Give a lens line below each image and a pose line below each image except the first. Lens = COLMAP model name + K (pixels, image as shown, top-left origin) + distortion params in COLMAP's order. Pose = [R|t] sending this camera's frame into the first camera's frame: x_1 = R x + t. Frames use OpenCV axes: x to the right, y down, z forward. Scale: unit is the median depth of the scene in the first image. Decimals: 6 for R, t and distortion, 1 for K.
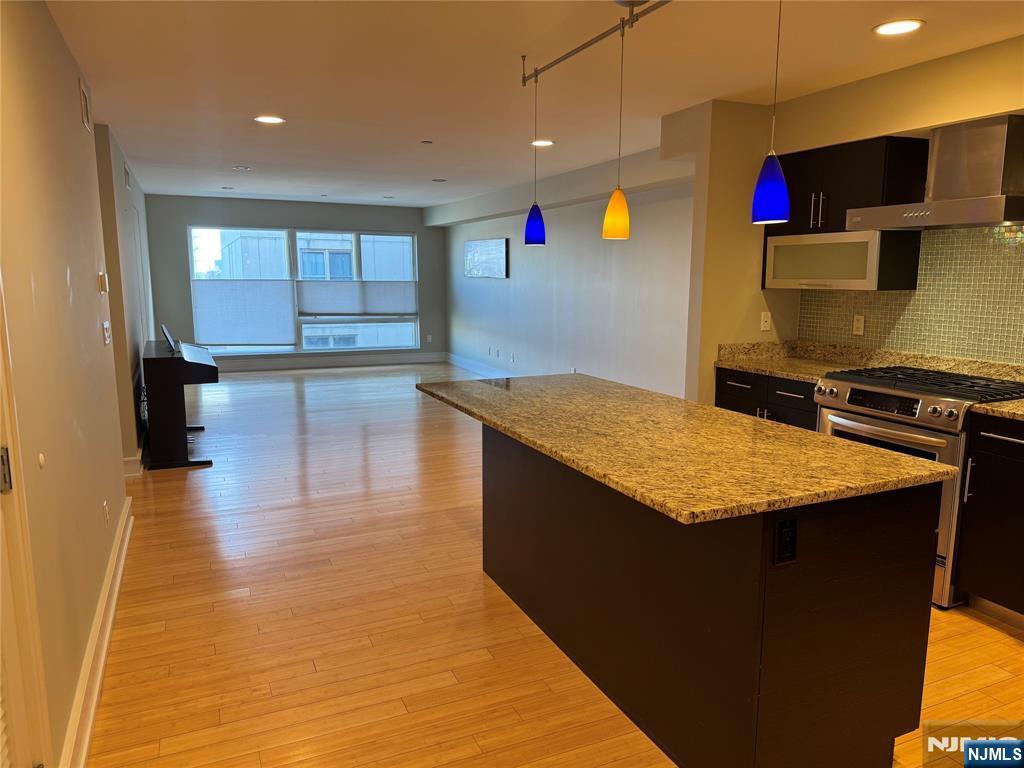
lens RADIAL K [[714.3, 0, 518.6], [0, 714.3, 381.8], [0, 0, 1]] dist [0.054269, -0.057738]
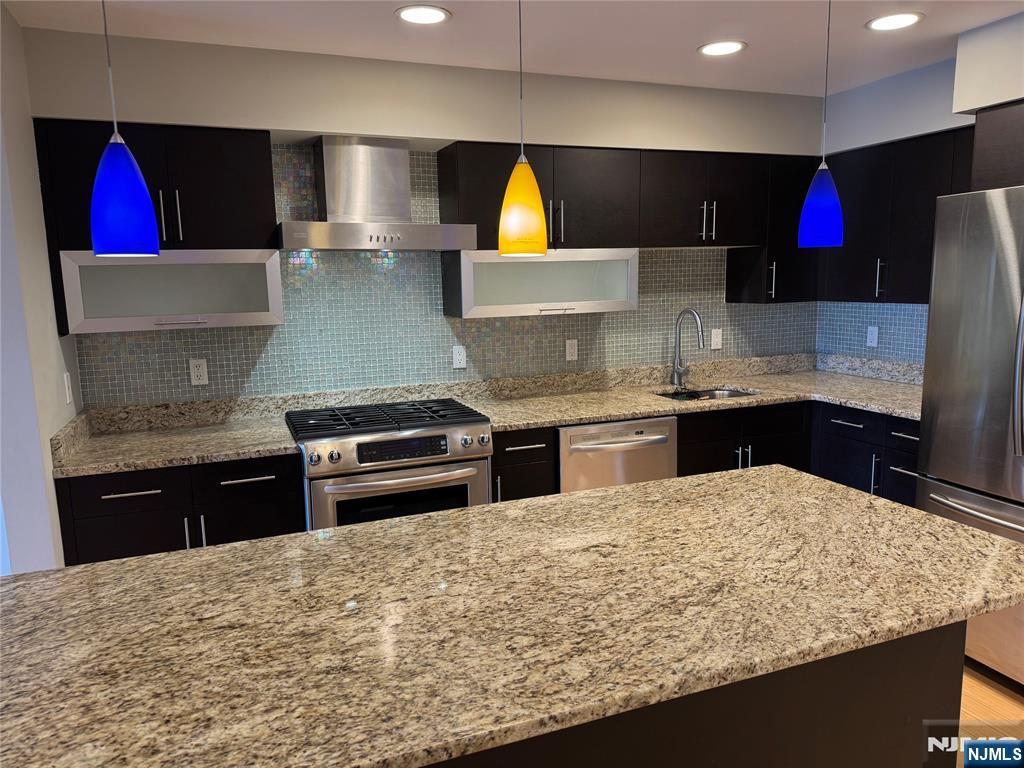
lens RADIAL K [[714.3, 0, 513.6], [0, 714.3, 386.9], [0, 0, 1]] dist [0.054269, -0.057738]
pose [[0.058015, -0.157743, 0.985774, -0.308142], [0.173257, 0.974044, 0.145670, -0.139001], [-0.983166, 0.162341, 0.083839, 0.733302]]
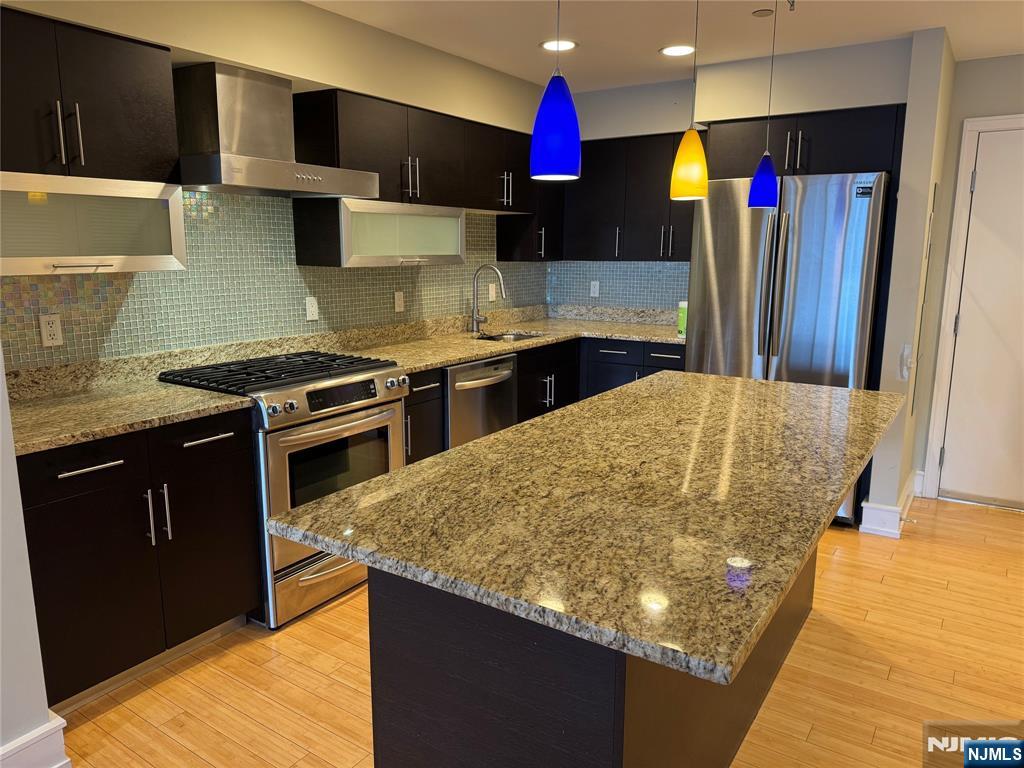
lens RADIAL K [[714.3, 0, 508.2], [0, 714.3, 380.0], [0, 0, 1]] dist [0.054269, -0.057738]
pose [[-0.519310, -0.160623, 0.839355, -0.306361], [0.125487, 0.957199, 0.260813, -0.178609], [-0.845322, 0.240771, -0.476927, 1.159486]]
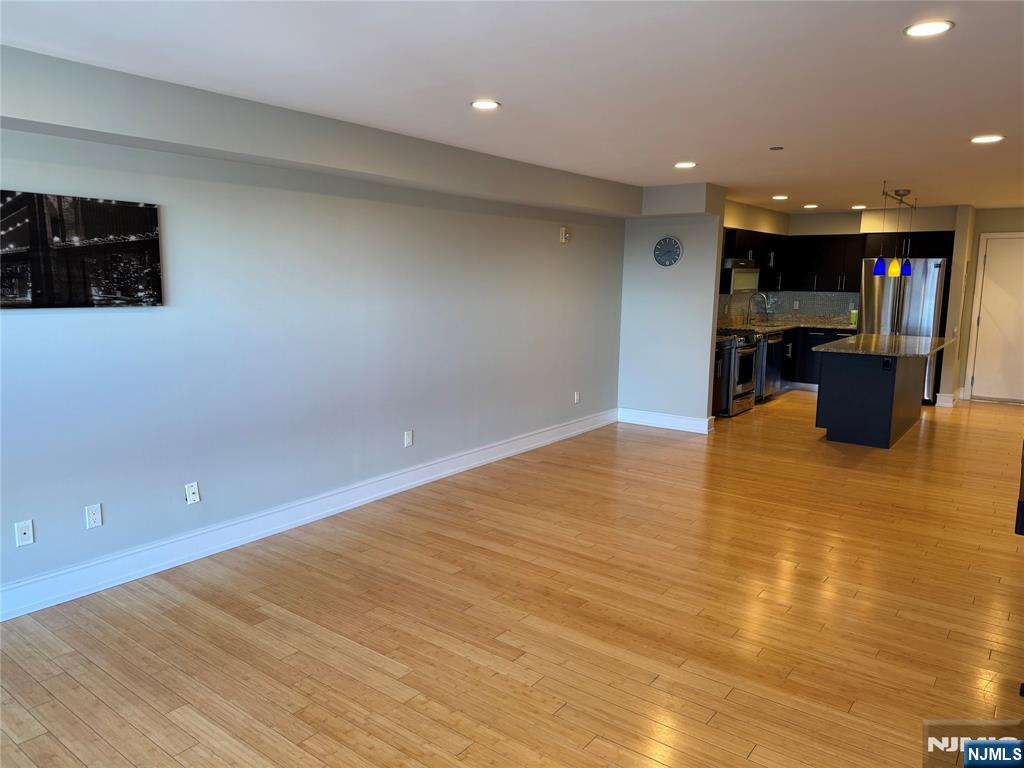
lens RADIAL K [[714.3, 0, 521.3], [0, 714.3, 376.4], [0, 0, 1]] dist [0.054269, -0.057738]
pose [[-0.476441, -0.137840, 0.868334, -1.218659], [0.122003, 0.967714, 0.220557, -0.463096], [-0.870700, 0.211022, -0.444242, 2.646397]]
